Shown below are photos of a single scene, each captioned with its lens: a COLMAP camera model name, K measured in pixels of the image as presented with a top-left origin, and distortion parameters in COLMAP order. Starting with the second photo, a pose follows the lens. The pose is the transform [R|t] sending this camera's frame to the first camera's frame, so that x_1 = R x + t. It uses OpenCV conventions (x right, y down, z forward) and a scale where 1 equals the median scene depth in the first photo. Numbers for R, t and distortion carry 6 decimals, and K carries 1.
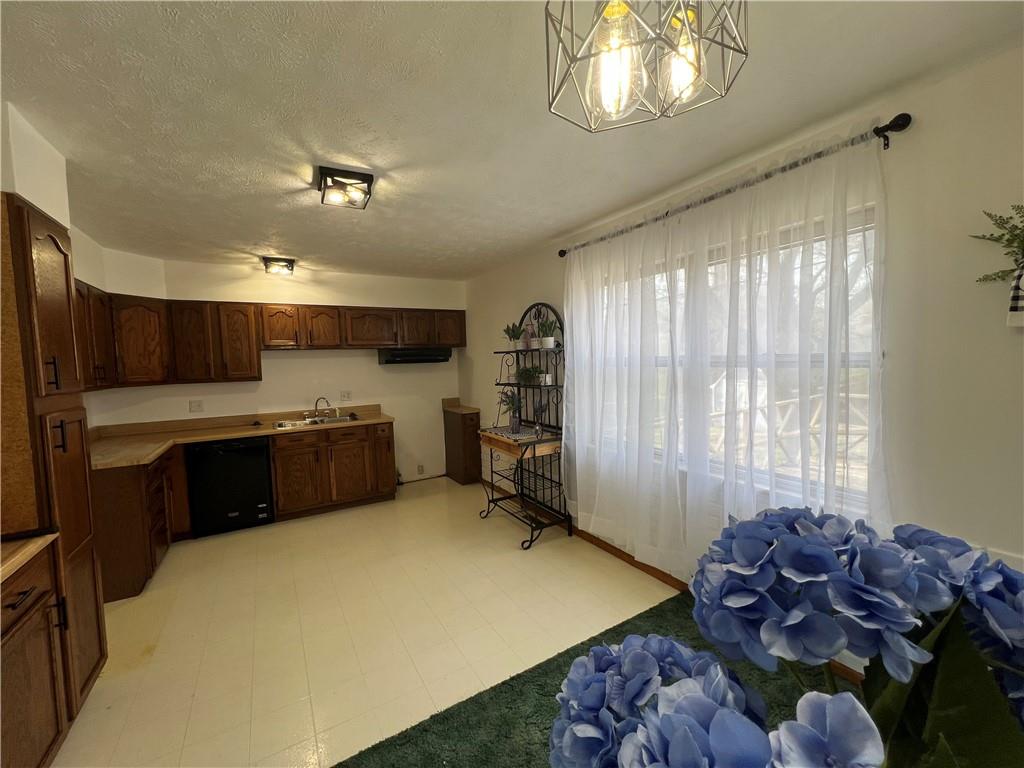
lens RADIAL K [[408.7, 0, 512.2], [0, 408.7, 384.2], [0, 0, 1]] dist [0.001022, 0.000295]
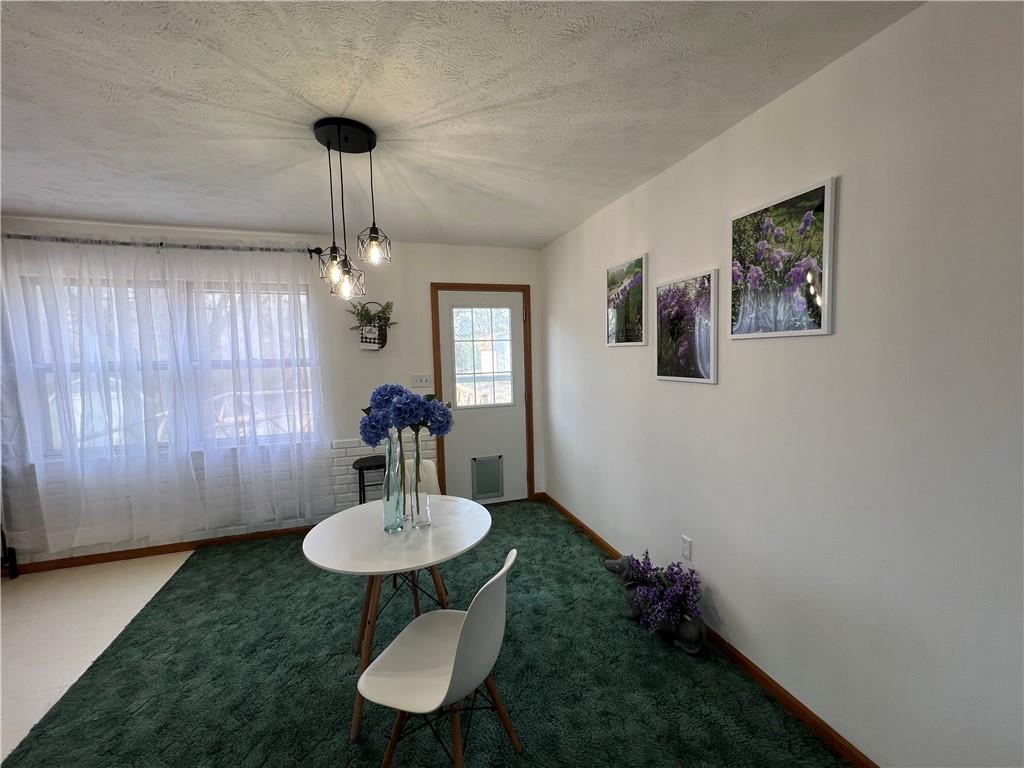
lens RADIAL K [[408.7, 0, 512.1], [0, 408.7, 386.2], [0, 0, 1]] dist [0.001022, 0.000295]
pose [[0.218557, -0.050812, 0.974500, -0.709763], [0.076845, 0.996438, 0.034721, 0.051360], [-0.972794, 0.067297, 0.221683, -0.307961]]
